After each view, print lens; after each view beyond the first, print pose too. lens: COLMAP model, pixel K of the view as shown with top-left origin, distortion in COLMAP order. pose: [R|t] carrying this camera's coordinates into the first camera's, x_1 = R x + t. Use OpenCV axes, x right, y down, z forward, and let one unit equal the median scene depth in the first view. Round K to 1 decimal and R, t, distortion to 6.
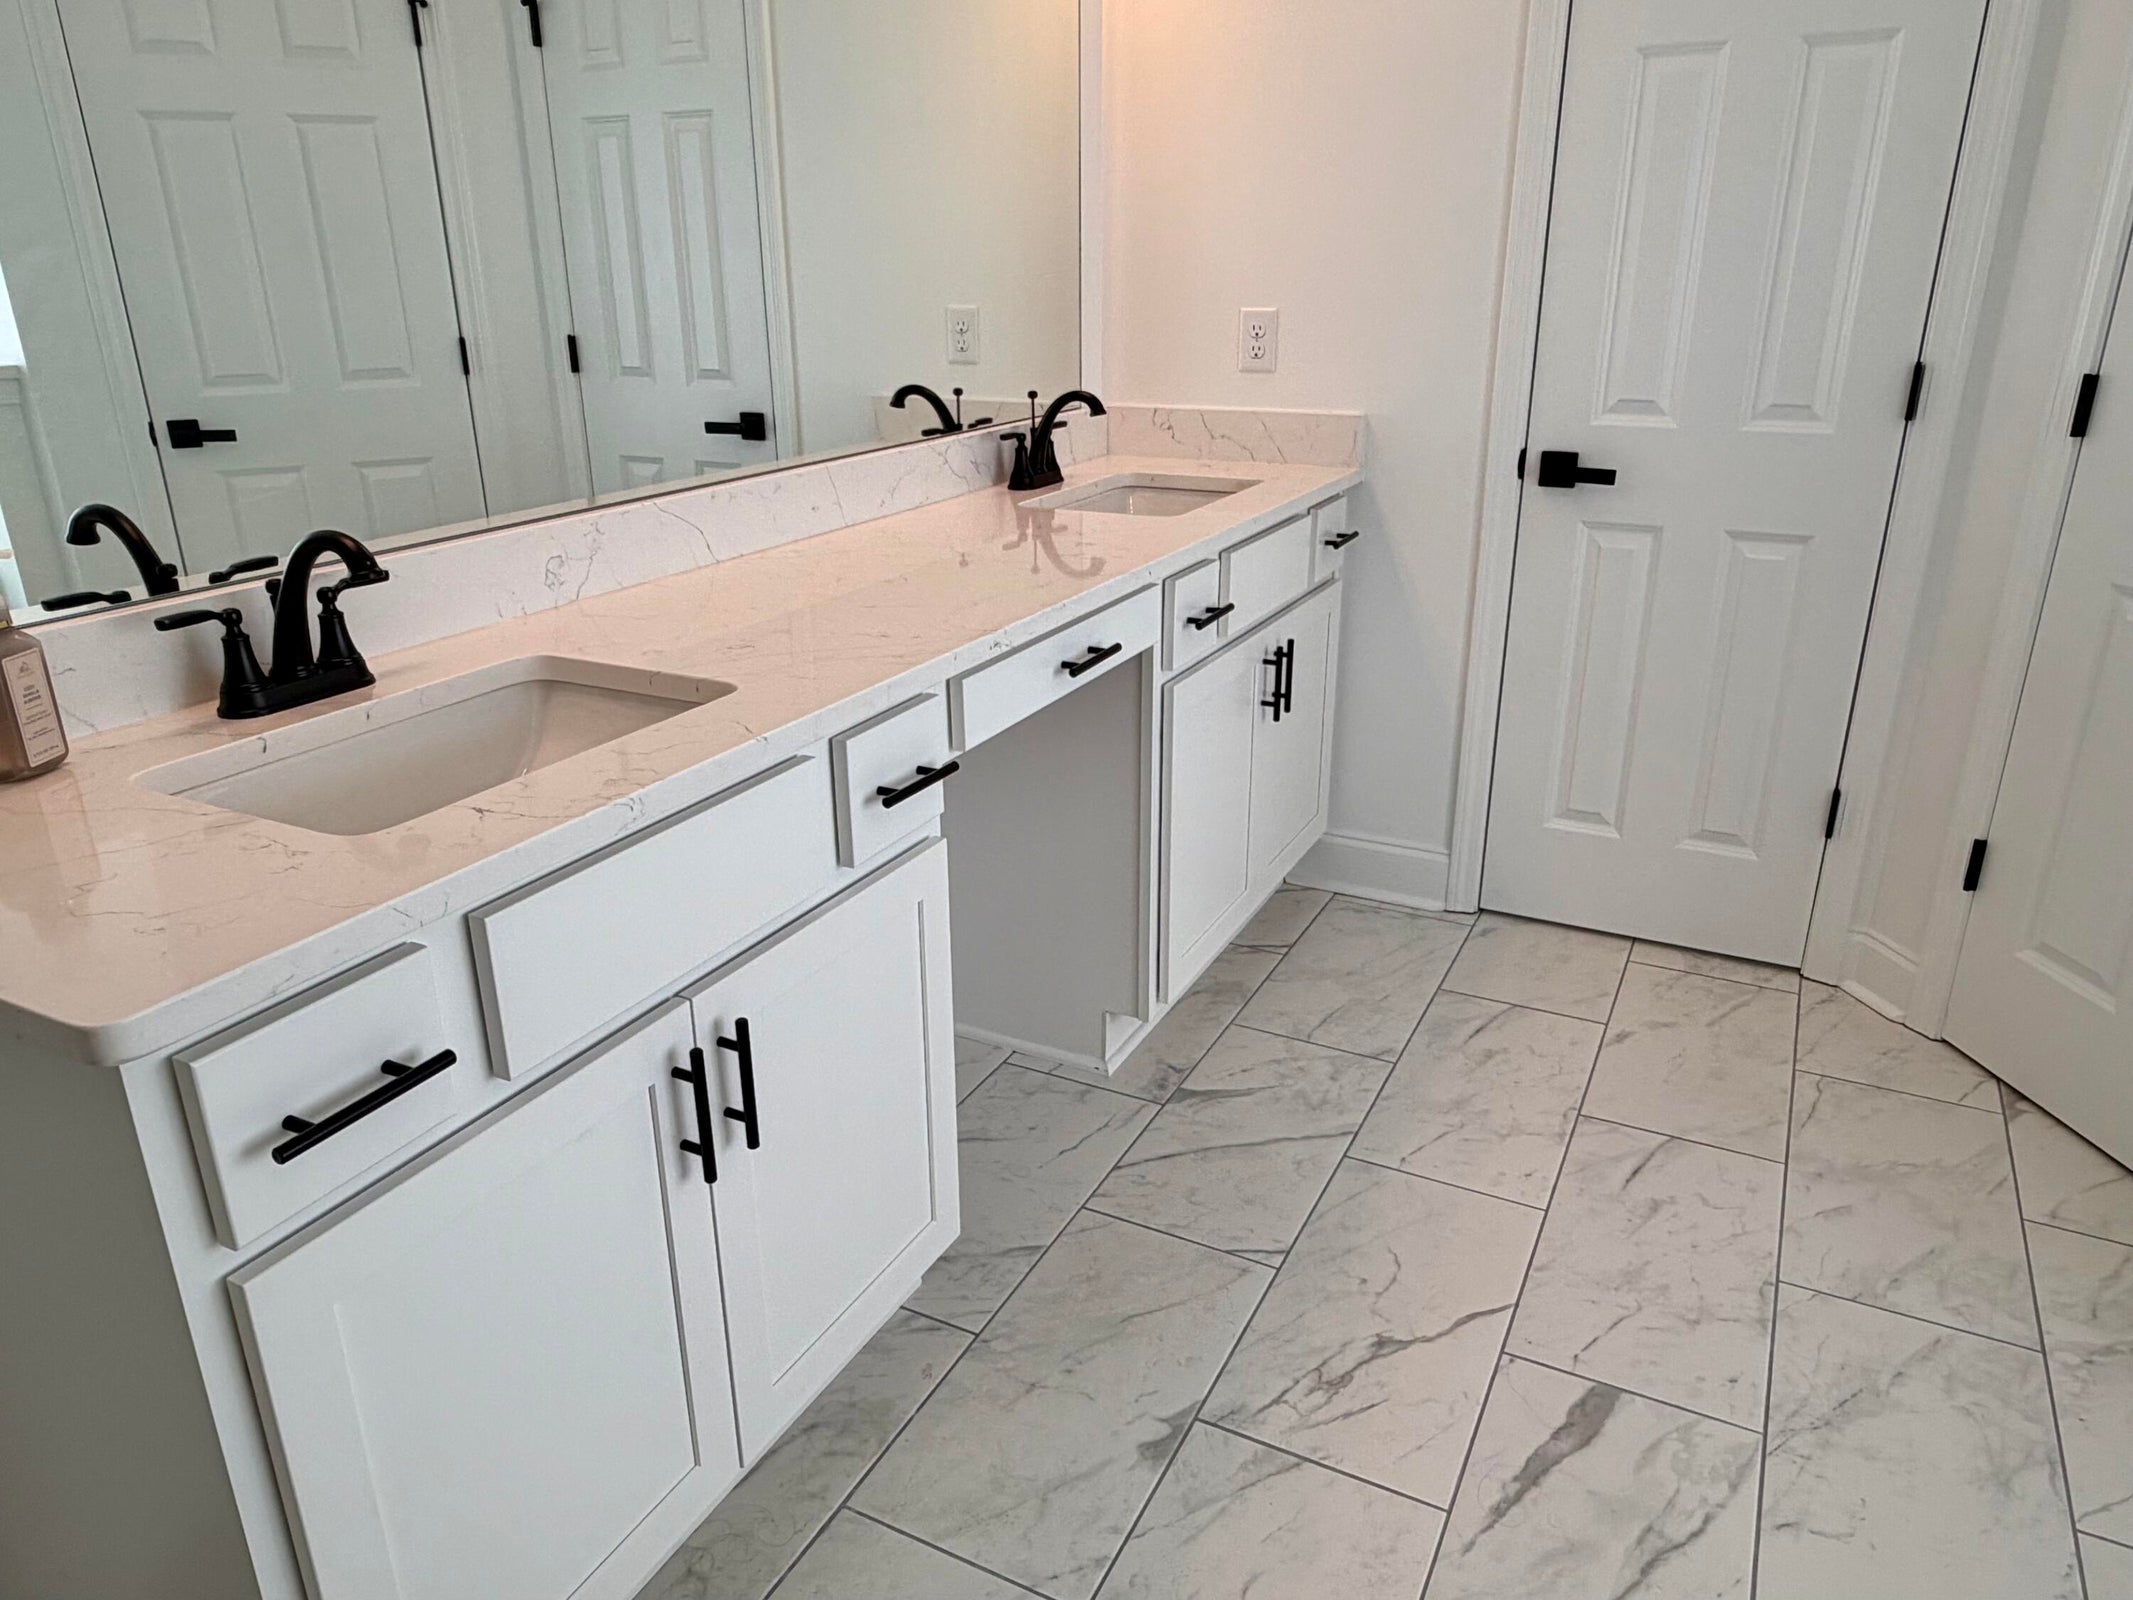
lens RADIAL K [[1454.1, 0, 1051.7], [0, 1454.1, 800.5], [0, 0, 1]] dist [0.004349, 0.001196]
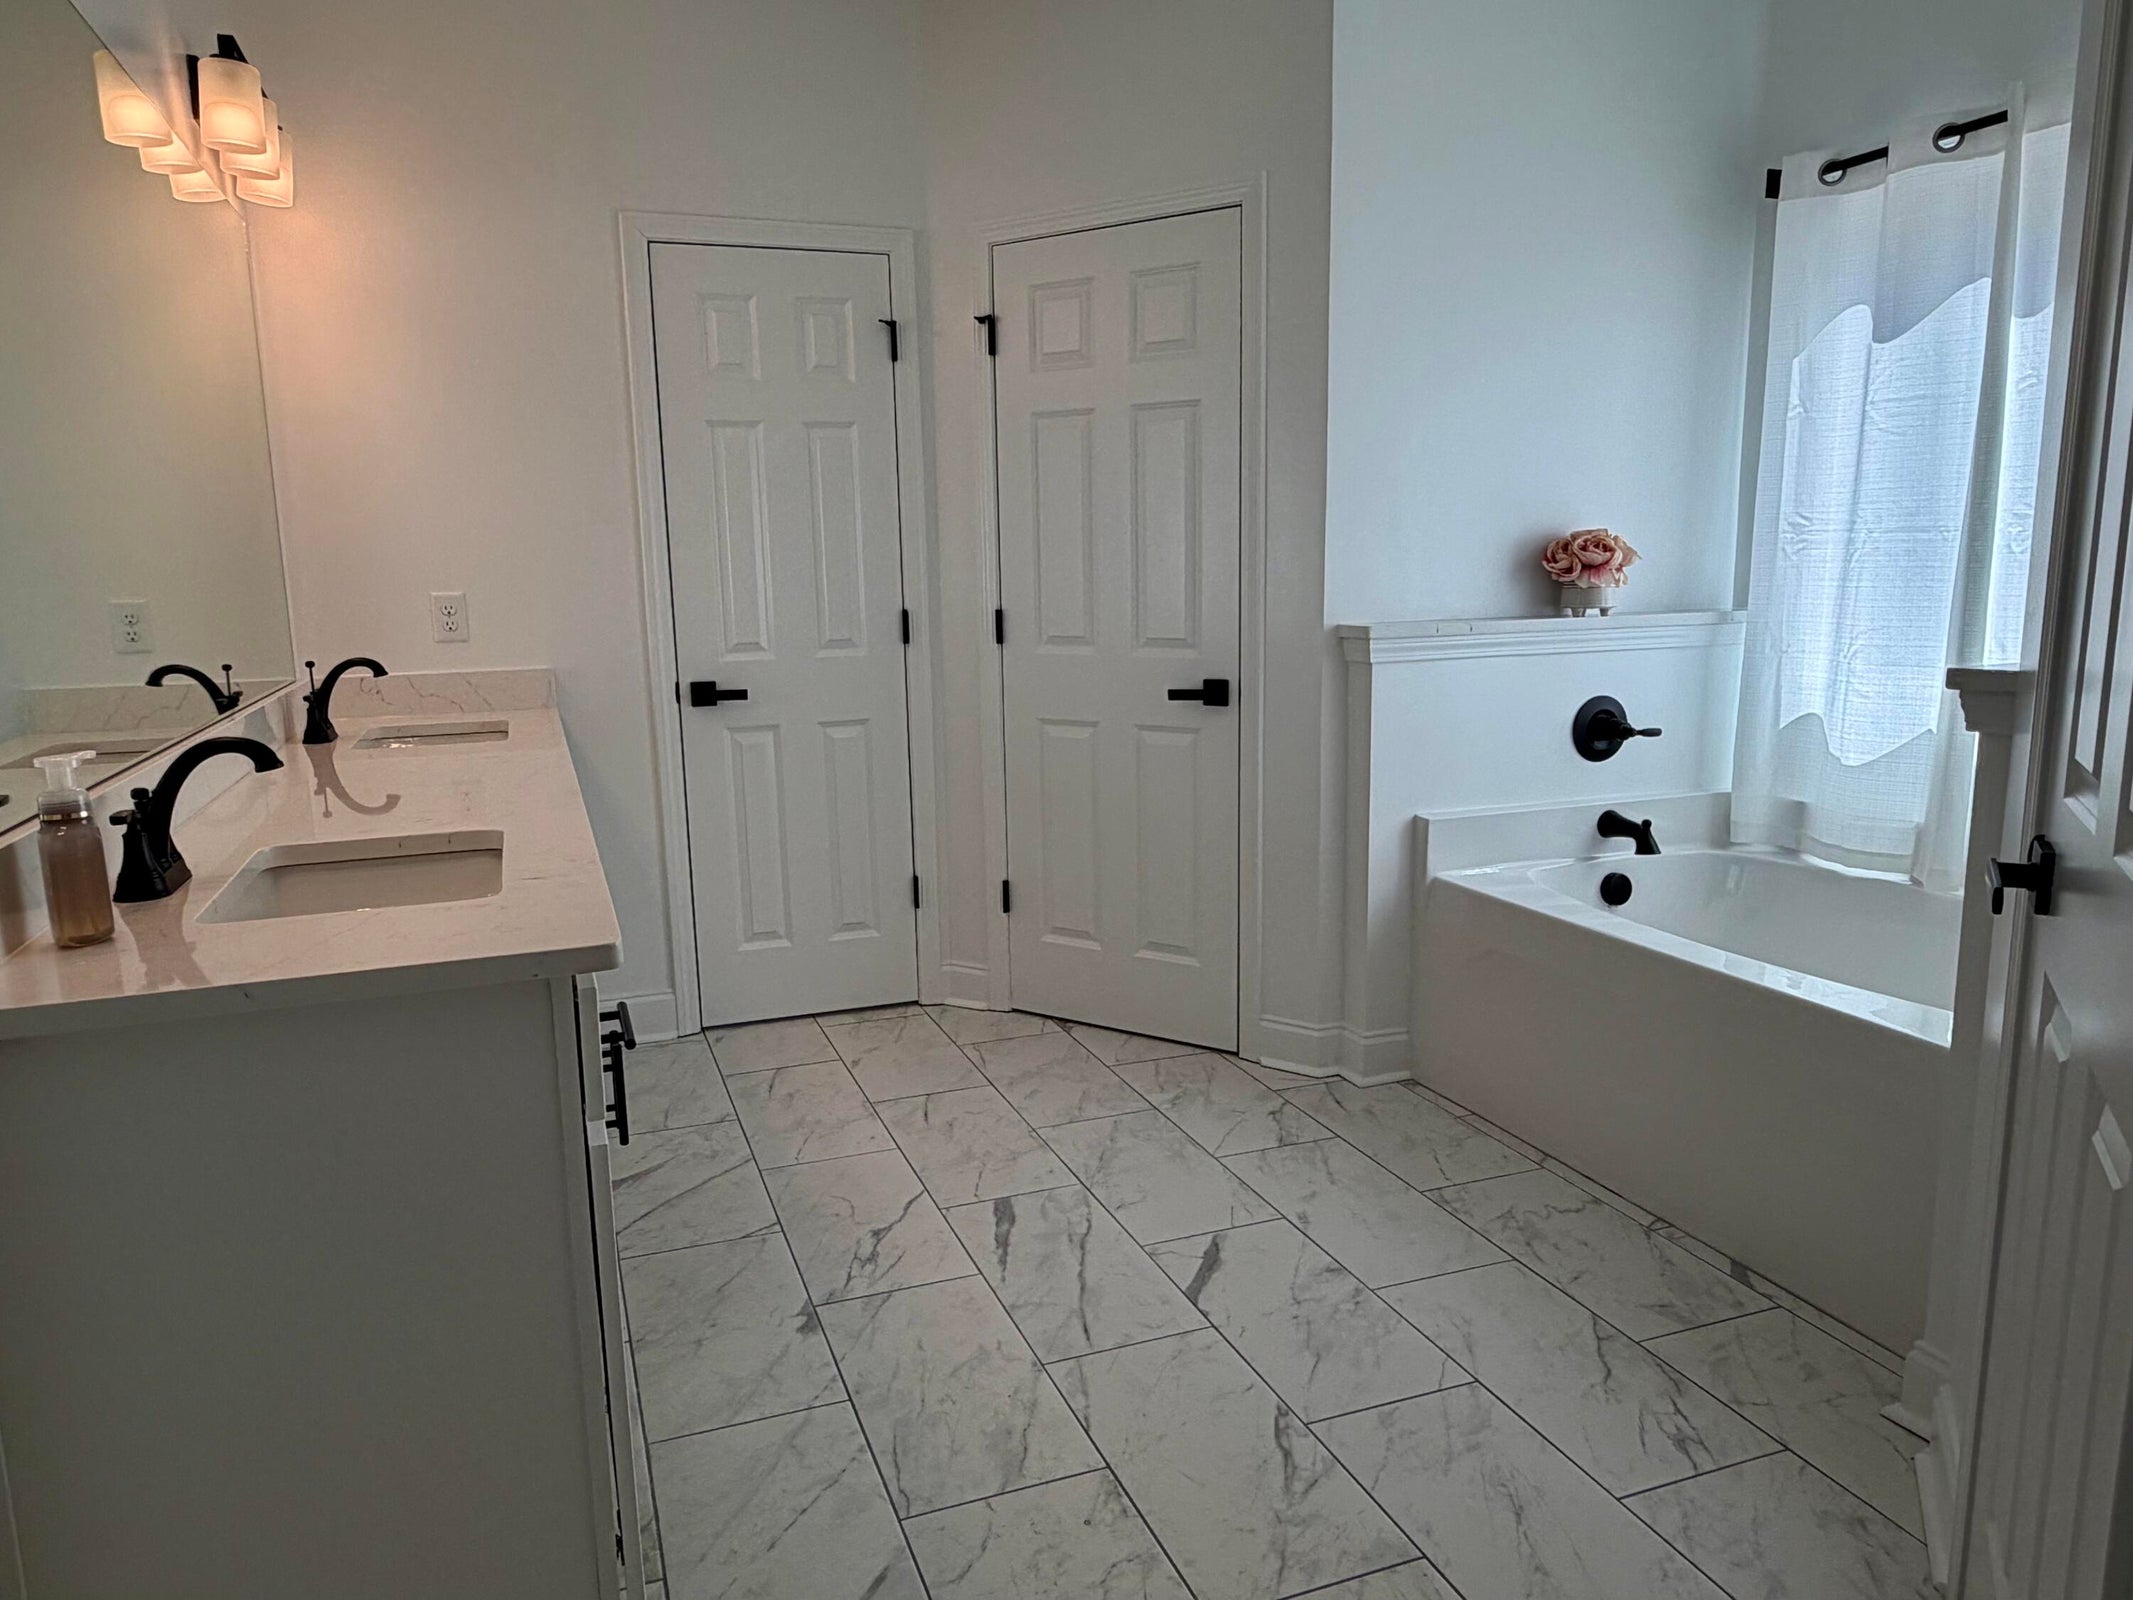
lens RADIAL K [[1454.1, 0, 1068.8], [0, 1454.1, 823.7], [0, 0, 1]] dist [0.004349, 0.001196]
pose [[0.665878, -0.139816, 0.732842, -0.483250], [0.275794, 0.958833, -0.067660, 0.089806], [-0.693213, 0.247167, 0.677026, -0.178840]]
